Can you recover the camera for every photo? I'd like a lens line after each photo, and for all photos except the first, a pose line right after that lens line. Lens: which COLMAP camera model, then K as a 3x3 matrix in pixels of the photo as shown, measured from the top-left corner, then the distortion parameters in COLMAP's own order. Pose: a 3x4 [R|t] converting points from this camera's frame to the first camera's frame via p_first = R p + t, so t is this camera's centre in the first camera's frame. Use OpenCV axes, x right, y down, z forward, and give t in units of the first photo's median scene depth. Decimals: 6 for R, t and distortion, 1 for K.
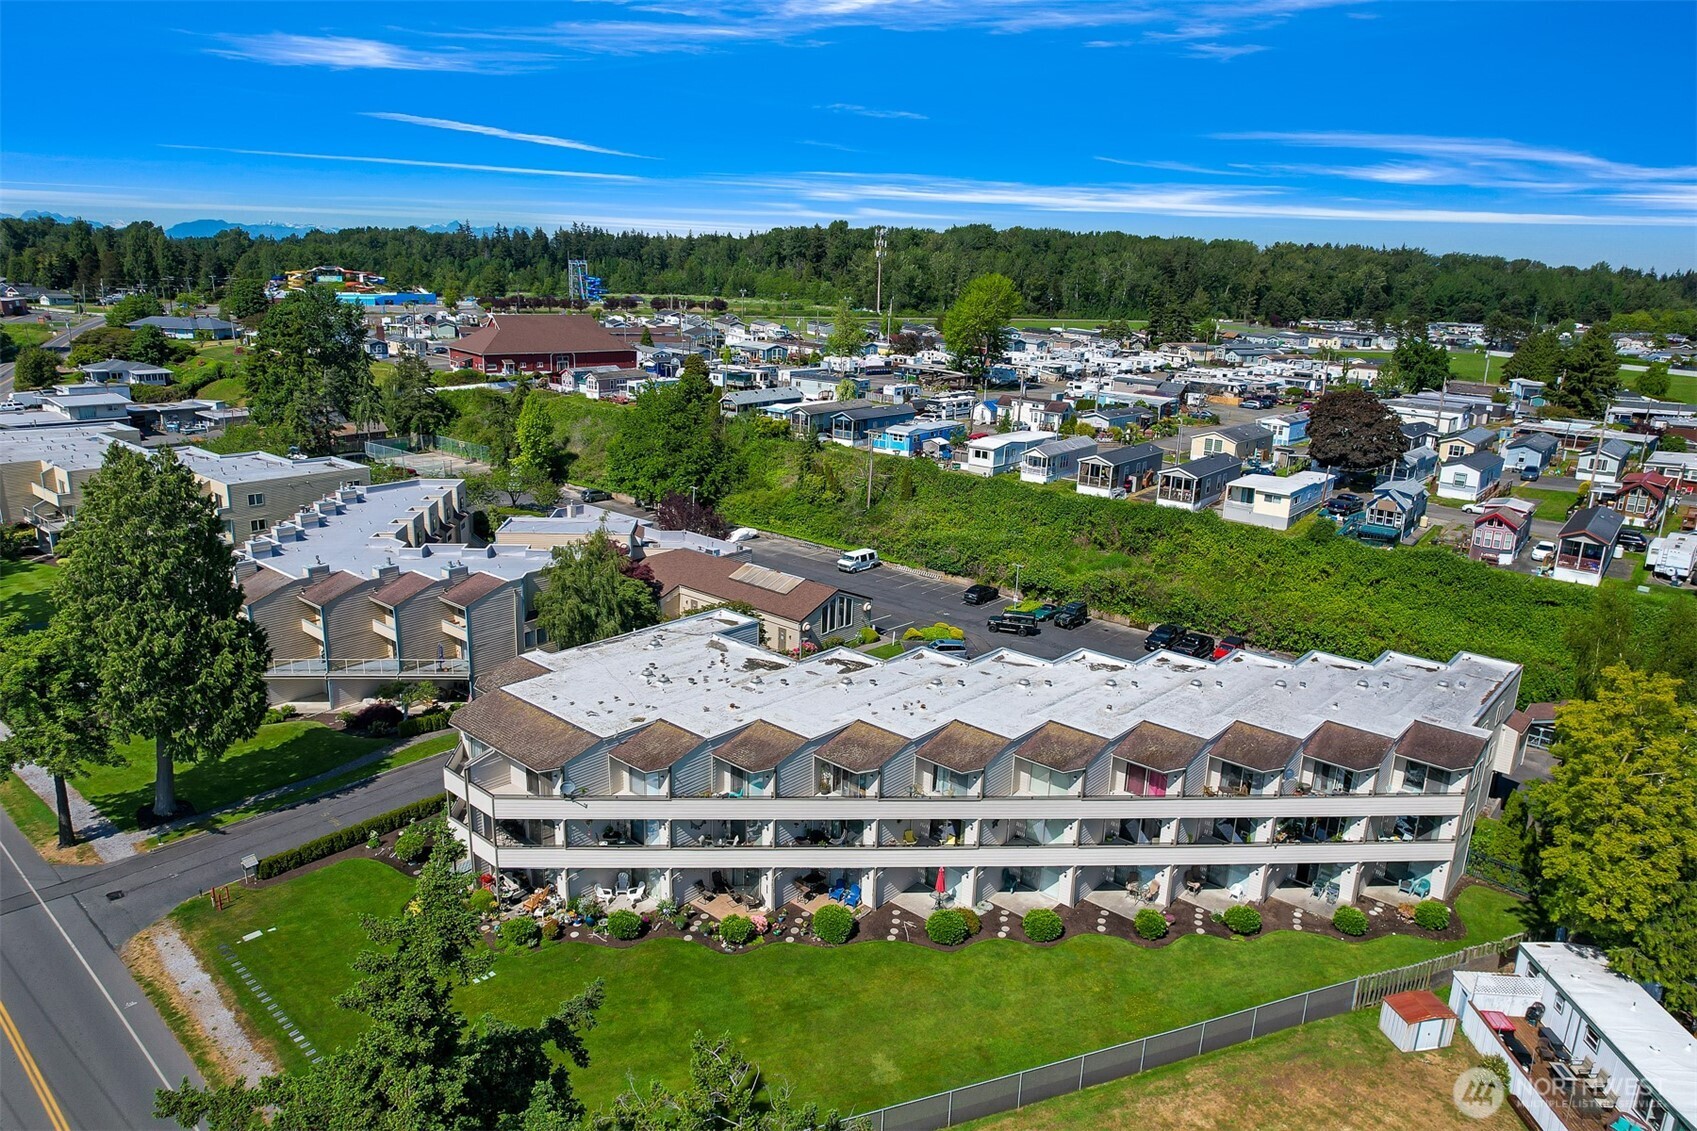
lens RADIAL K [[1119.1, 0, 848.5], [0, 1119.1, 565.5], [0, 0, 1]] dist [-0.068264, 0.063211]
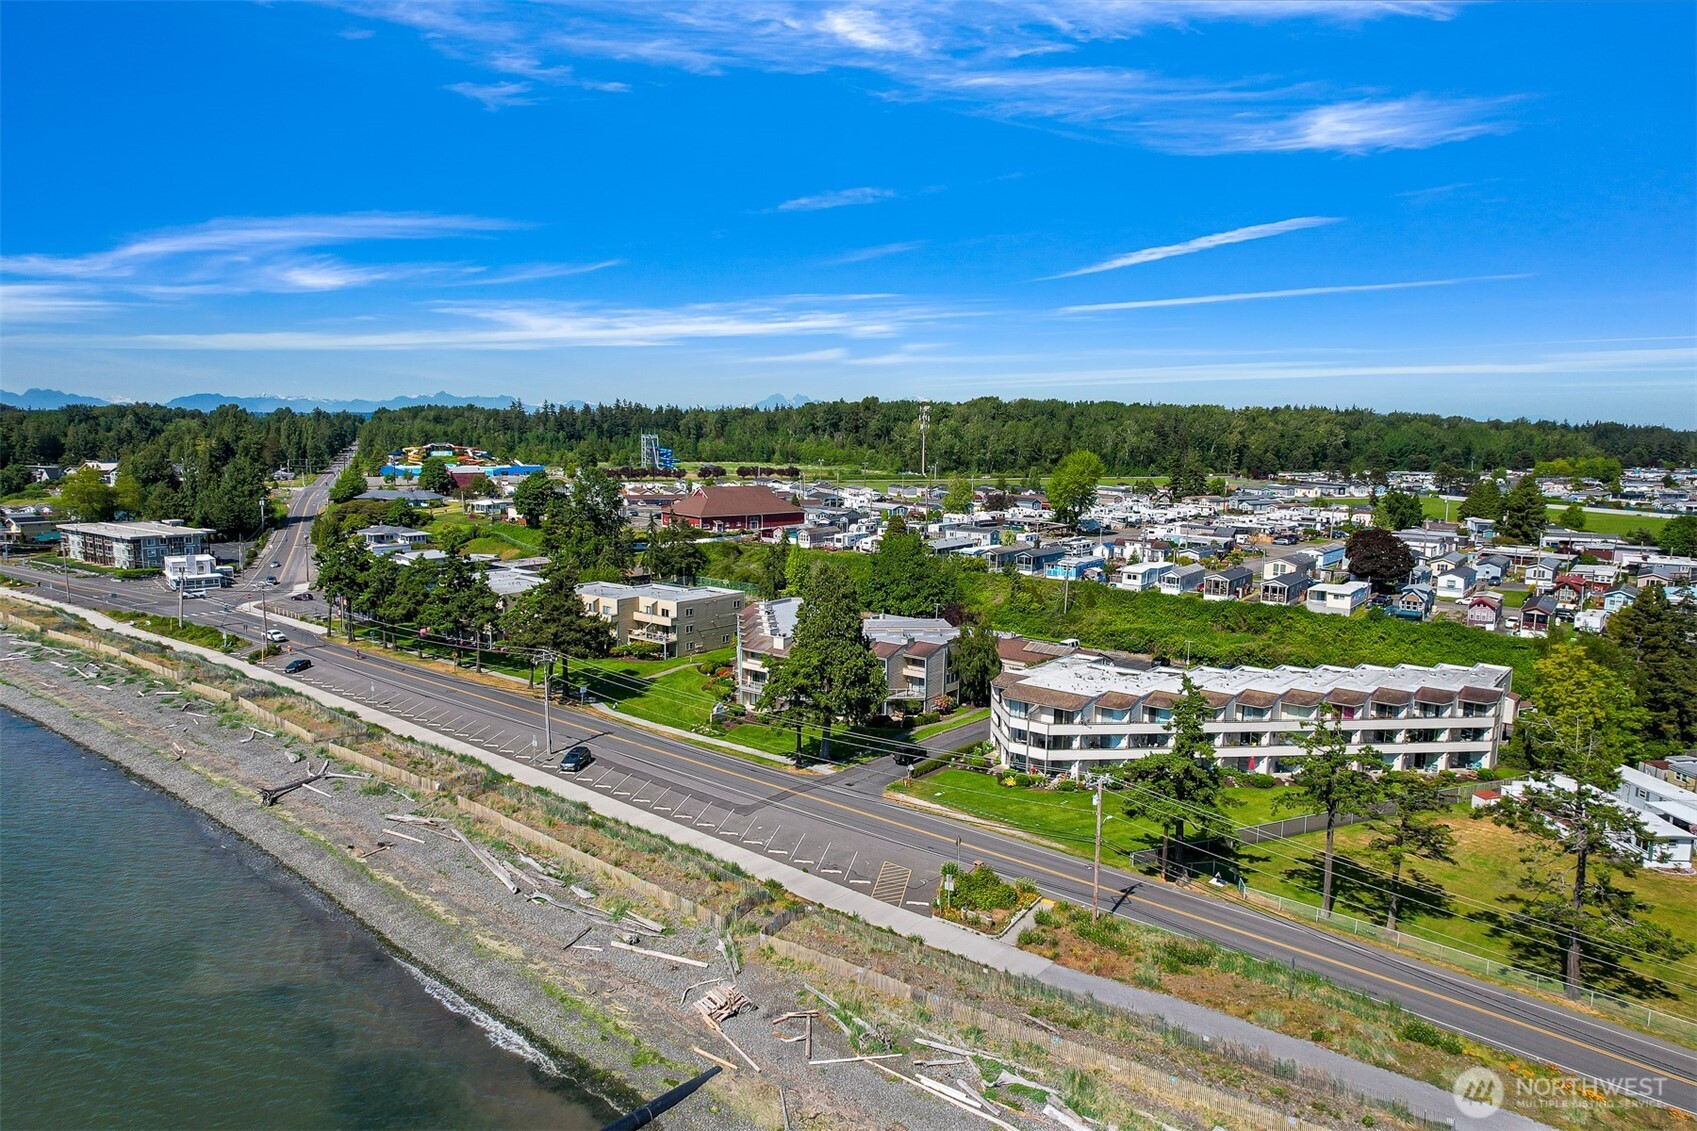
lens RADIAL K [[1093.5, 0, 841.7], [0, 1093.5, 560.1], [0, 0, 1]] dist [-0.067069, 0.056015]
pose [[0.999520, -0.021694, 0.022137, -0.245112], [0.024585, 0.989843, -0.140020, 0.058905], [-0.018875, 0.140497, 0.989901, -0.353890]]
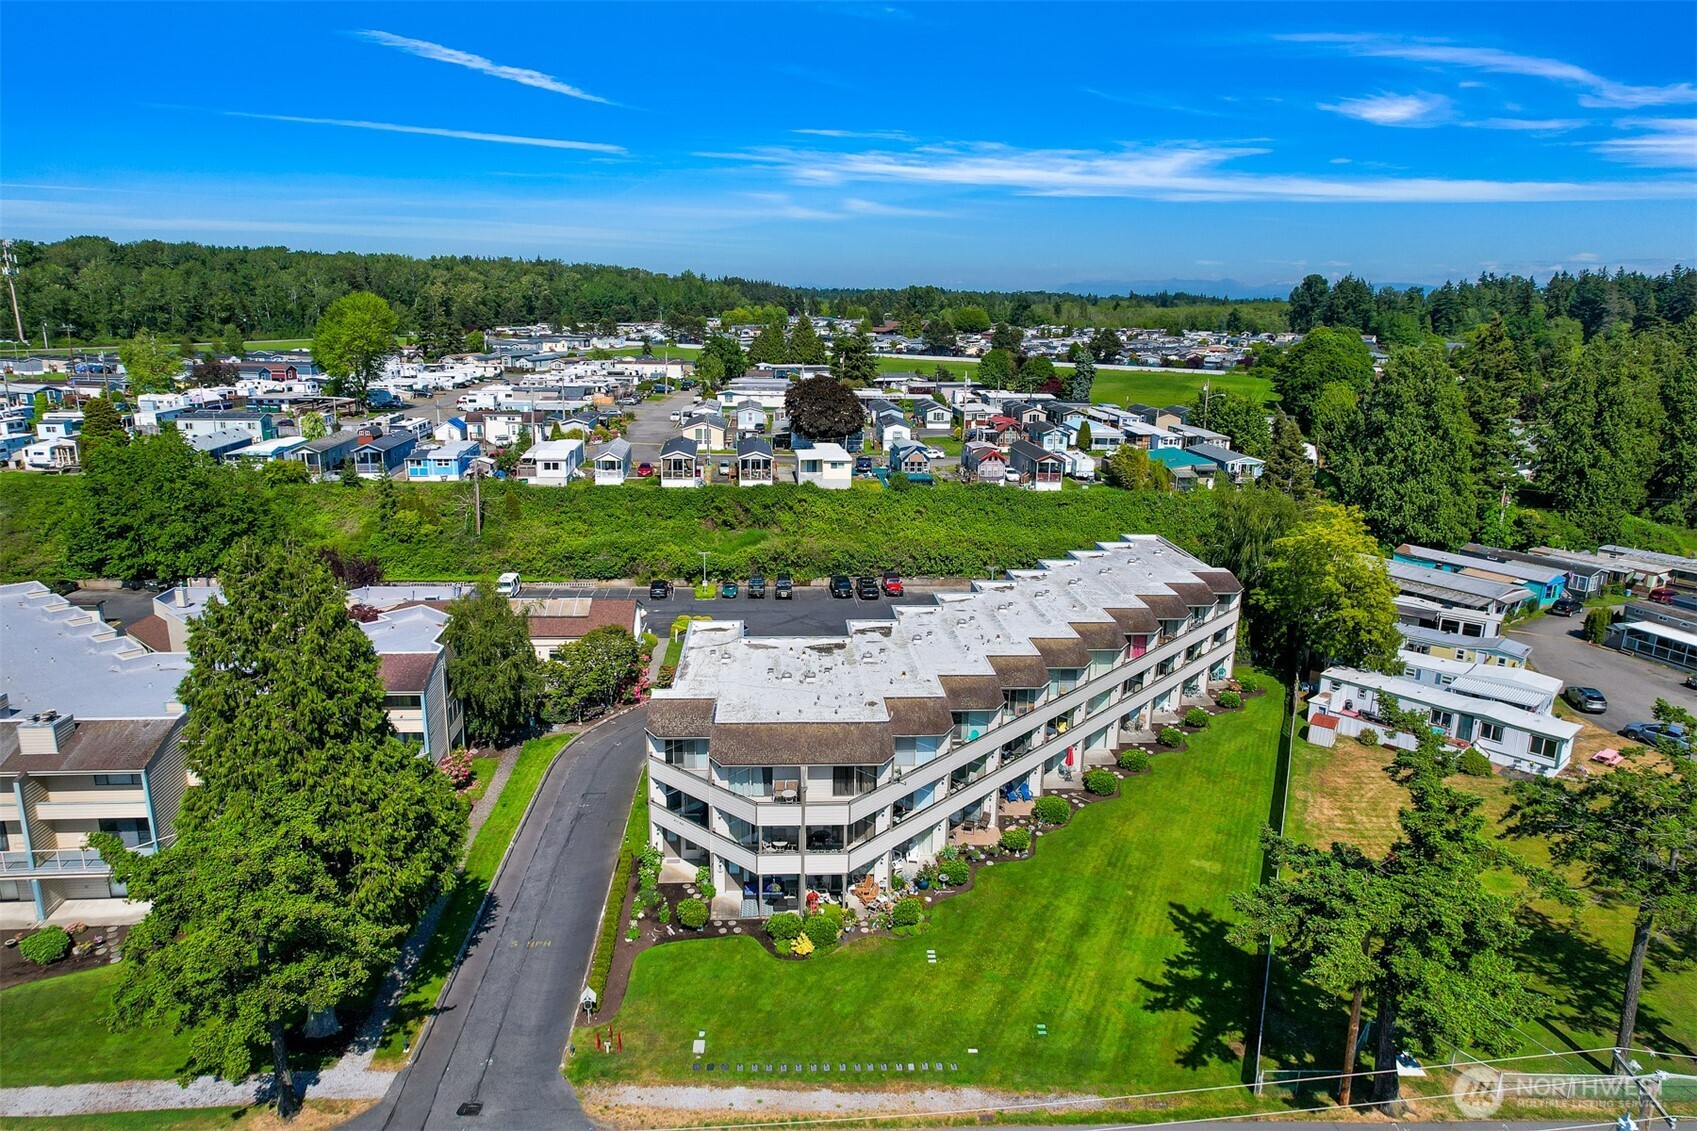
lens RADIAL K [[1093.5, 0, 841.7], [0, 1093.5, 560.1], [0, 0, 1]] dist [-0.067069, 0.056015]
pose [[0.709396, -0.184468, 0.680242, -0.314596], [0.190487, 0.979405, 0.066943, -0.025727], [-0.678581, 0.082088, 0.729924, 0.083507]]
